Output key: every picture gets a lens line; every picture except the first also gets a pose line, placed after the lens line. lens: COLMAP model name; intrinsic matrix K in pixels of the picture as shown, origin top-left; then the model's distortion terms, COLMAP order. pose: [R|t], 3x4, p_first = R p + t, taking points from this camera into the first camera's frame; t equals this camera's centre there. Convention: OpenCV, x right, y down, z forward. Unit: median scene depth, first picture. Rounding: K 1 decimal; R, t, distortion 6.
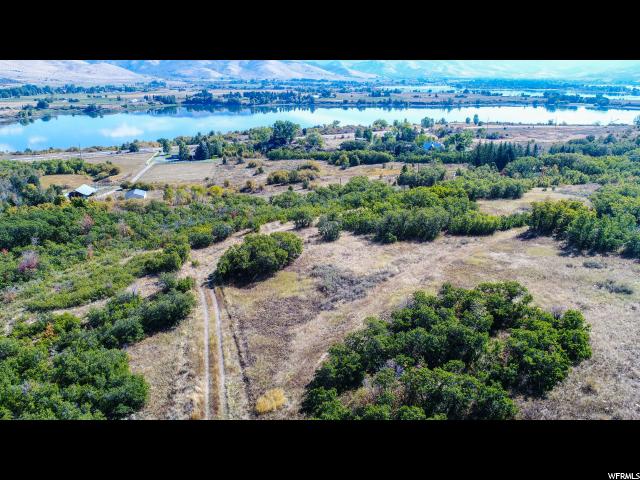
lens RADIAL K [[462.7, 0, 320.0], [0, 462.7, 240.0], [0, 0, 1]] dist [0.001168, -0.000207]
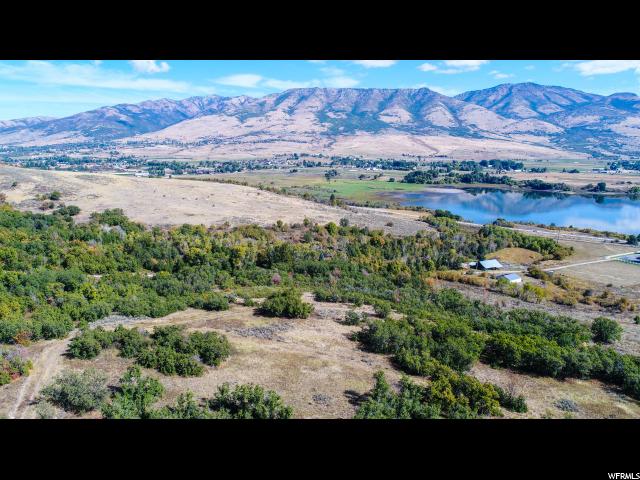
lens RADIAL K [[470.0, 0, 320.0], [0, 470.0, 240.0], [0, 0, 1]] dist [0.000517, -0.001379]
pose [[0.327978, 0.189760, -0.925431, 0.091141], [-0.320245, 0.943946, 0.080060, -0.023694], [0.888748, 0.270107, 0.370363, 0.025137]]
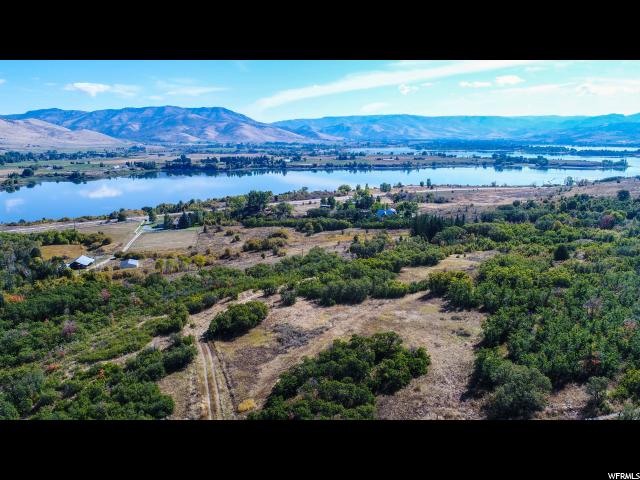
lens RADIAL K [[444.9, 0, 320.0], [0, 444.9, 240.0], [0, 0, 1]] dist [0.002368, -0.002401]
pose [[0.998034, -0.022361, 0.058551, 0.003072], [0.029027, 0.992873, -0.115592, -0.002594], [-0.055549, 0.117065, 0.991570, -0.026637]]
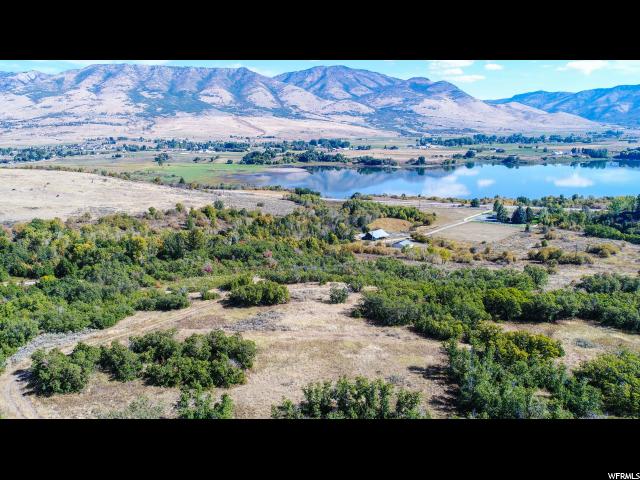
lens RADIAL K [[479.6, 0, 320.0], [0, 479.6, 240.0], [0, 0, 1]] dist [0.000837, -0.001746]
pose [[0.641693, 0.172312, -0.747354, 0.070048], [-0.248720, 0.968526, 0.009749, -0.012575], [0.725512, 0.179626, 0.664354, 0.005030]]
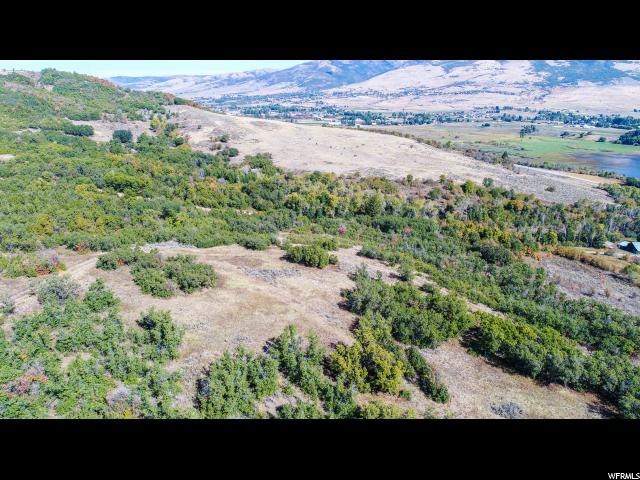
lens RADIAL K [[462.7, 0, 320.0], [0, 462.7, 240.0], [0, 0, 1]] dist [0.001168, -0.000207]
pose [[-0.085052, 0.299188, -0.950396, 0.094031], [-0.345613, 0.885772, 0.309773, -0.035794], [0.934515, 0.354816, 0.028067, 0.060097]]
